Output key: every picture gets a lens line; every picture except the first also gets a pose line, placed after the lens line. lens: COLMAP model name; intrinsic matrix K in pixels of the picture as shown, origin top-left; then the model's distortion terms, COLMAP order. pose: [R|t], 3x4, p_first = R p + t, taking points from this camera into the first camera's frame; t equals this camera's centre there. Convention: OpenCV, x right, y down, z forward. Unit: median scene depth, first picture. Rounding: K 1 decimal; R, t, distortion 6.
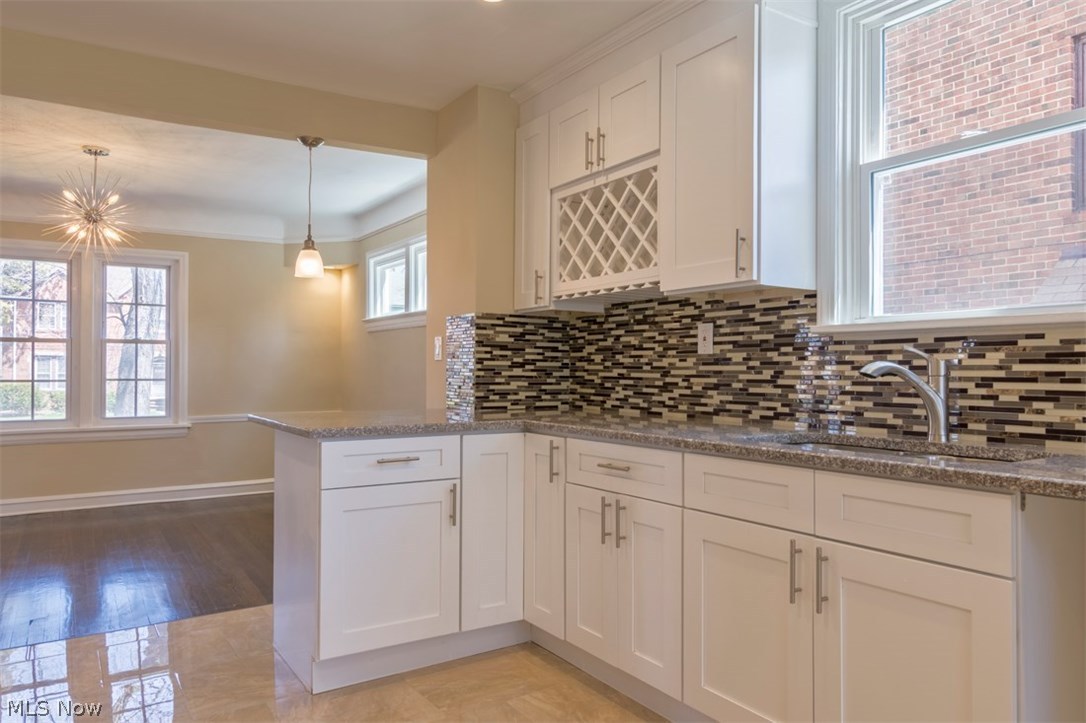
lens RADIAL K [[748.6, 0, 543.2], [0, 748.6, 359.2], [0, 0, 1]] dist [-0.002465, 0.001006]
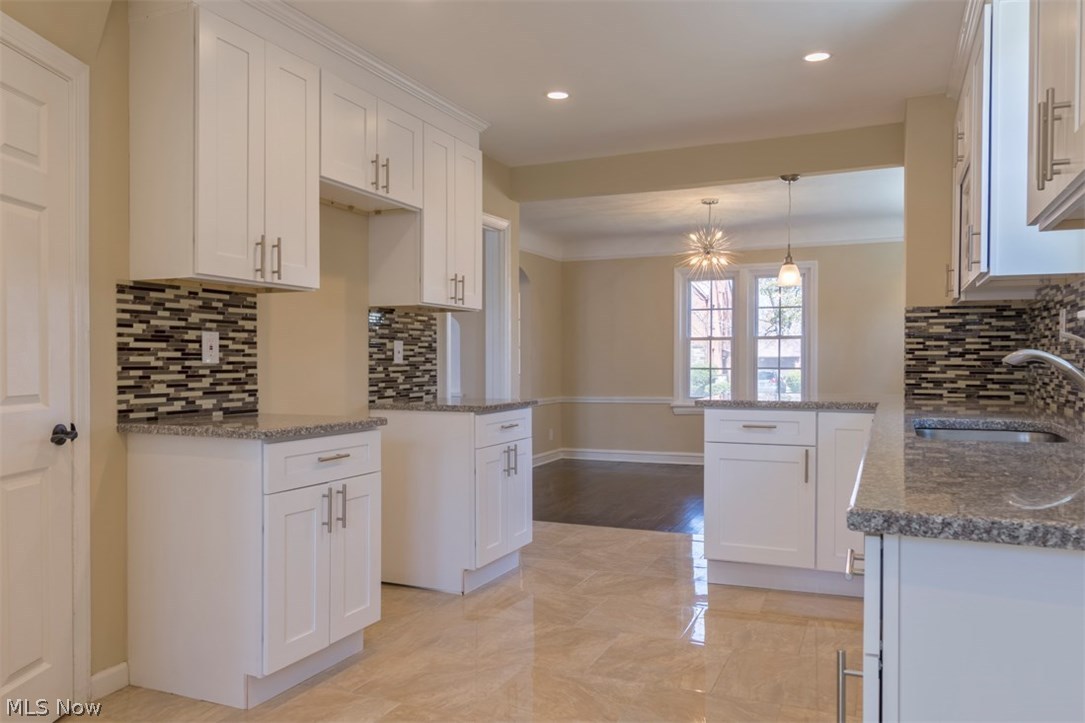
lens RADIAL K [[747.9, 0, 542.5], [0, 747.9, 363.0], [0, 0, 1]] dist [-0.002465, 0.001006]
pose [[0.573804, 0.000452, -0.818992, 0.483408], [0.013195, 0.999865, 0.009796, 0.001688], [0.818886, -0.016428, 0.573721, -0.062141]]
